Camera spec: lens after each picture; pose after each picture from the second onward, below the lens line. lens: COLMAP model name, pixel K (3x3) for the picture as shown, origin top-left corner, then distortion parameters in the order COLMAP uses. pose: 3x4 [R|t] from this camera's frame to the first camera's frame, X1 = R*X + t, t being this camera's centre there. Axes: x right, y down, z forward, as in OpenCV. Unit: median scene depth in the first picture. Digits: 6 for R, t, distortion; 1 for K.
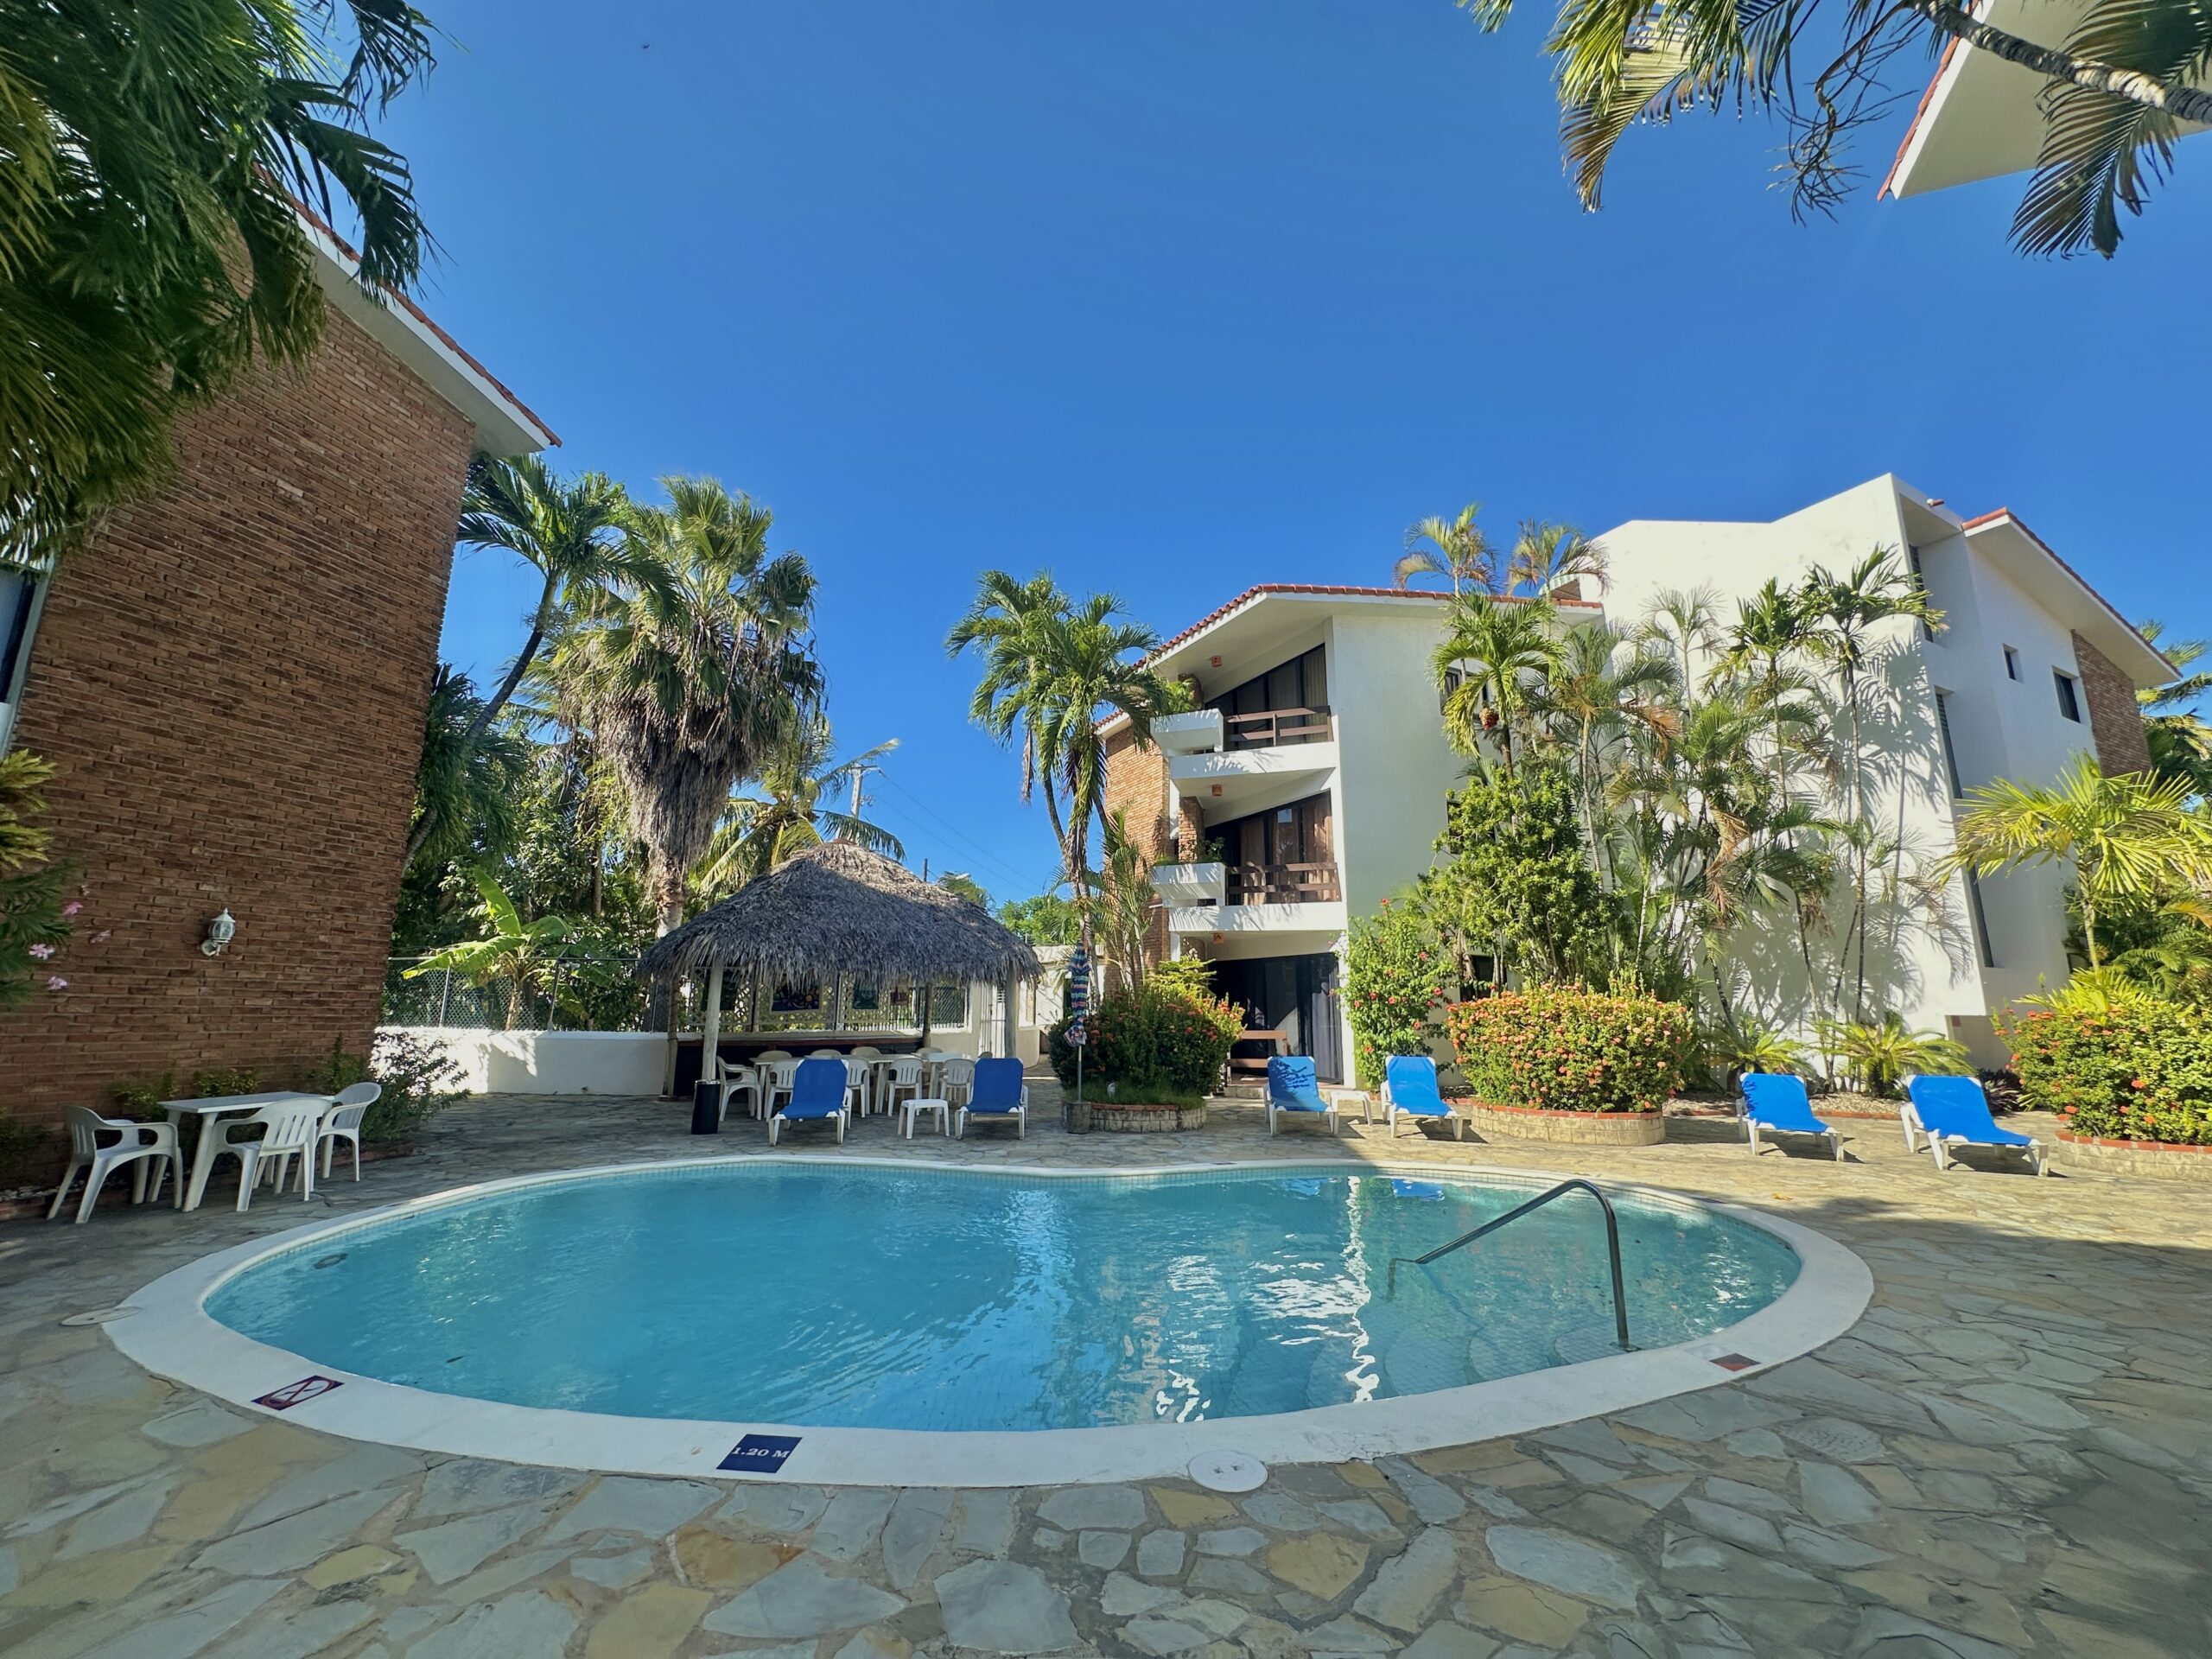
lens RADIAL K [[881.7, 0, 1107.0], [0, 881.7, 840.7], [0, 0, 1]] dist [-0.004142, 0.000513]
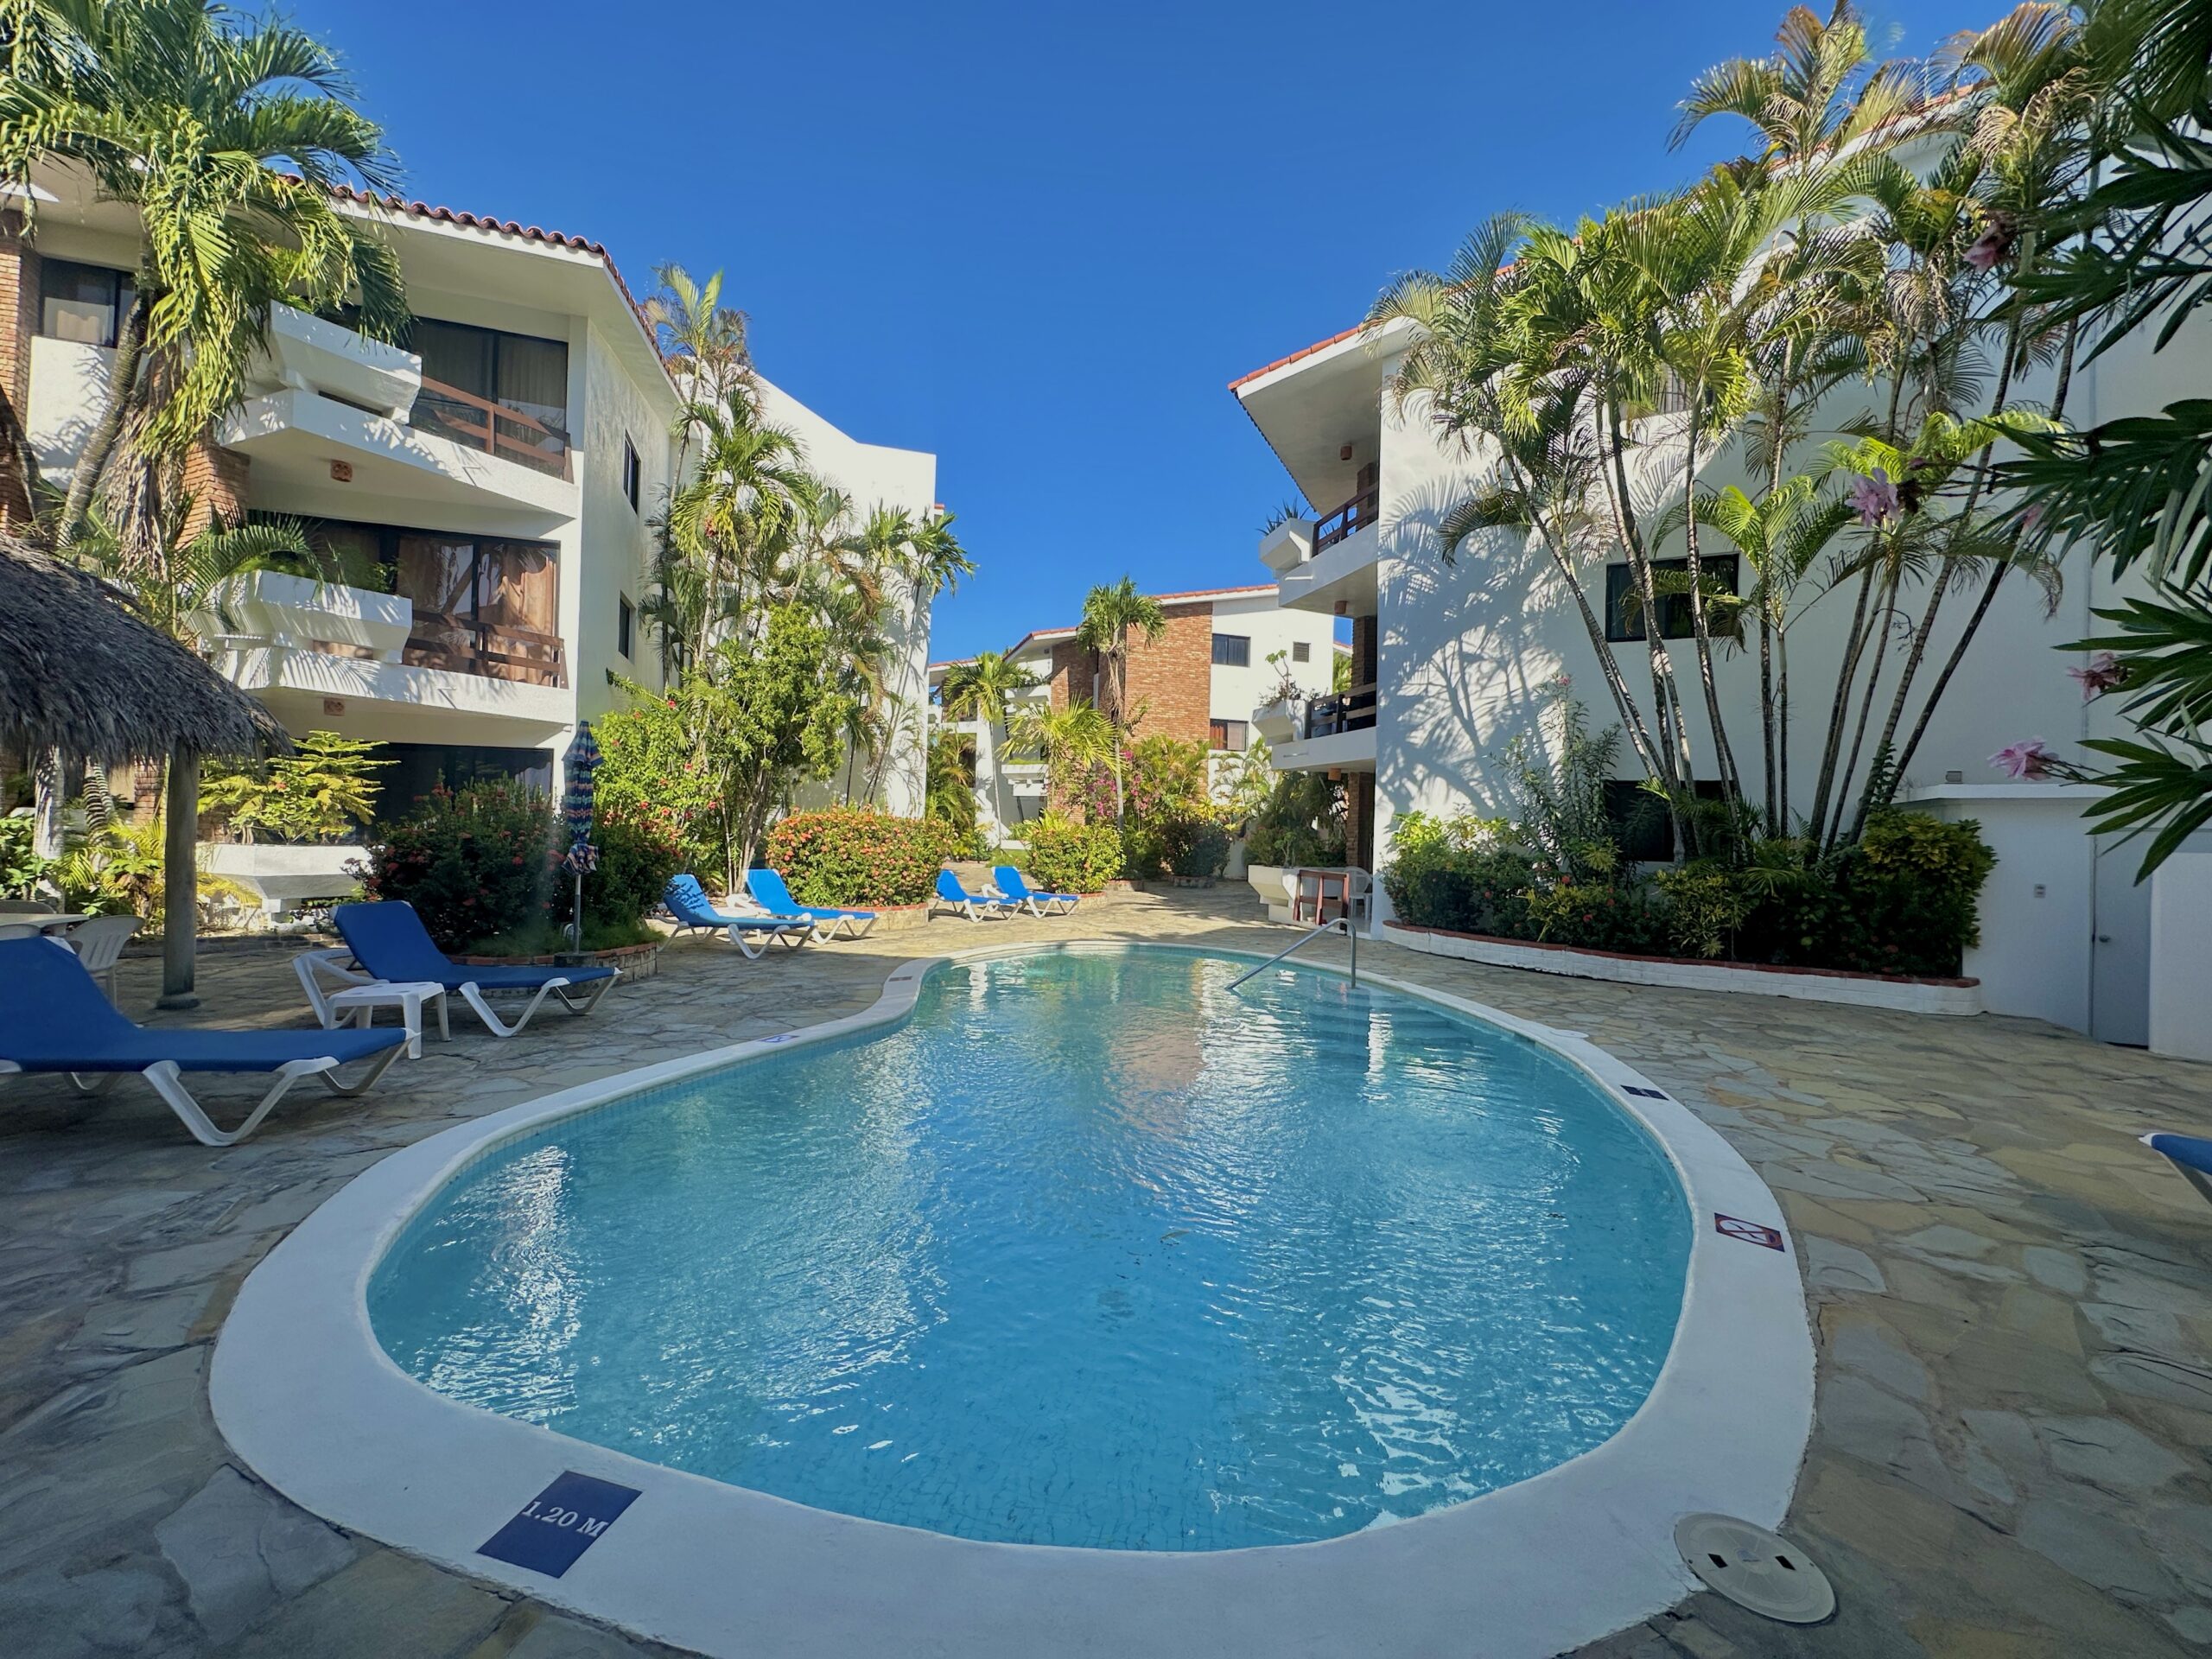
lens RADIAL K [[881.7, 0, 1106.3], [0, 881.7, 838.4], [0, 0, 1]] dist [-0.004142, 0.000513]
pose [[0.168928, -0.003893, 0.985621, -0.437491], [-0.203236, 0.978365, 0.038698, 0.070097], [-0.964447, -0.206851, 0.164482, 0.353741]]
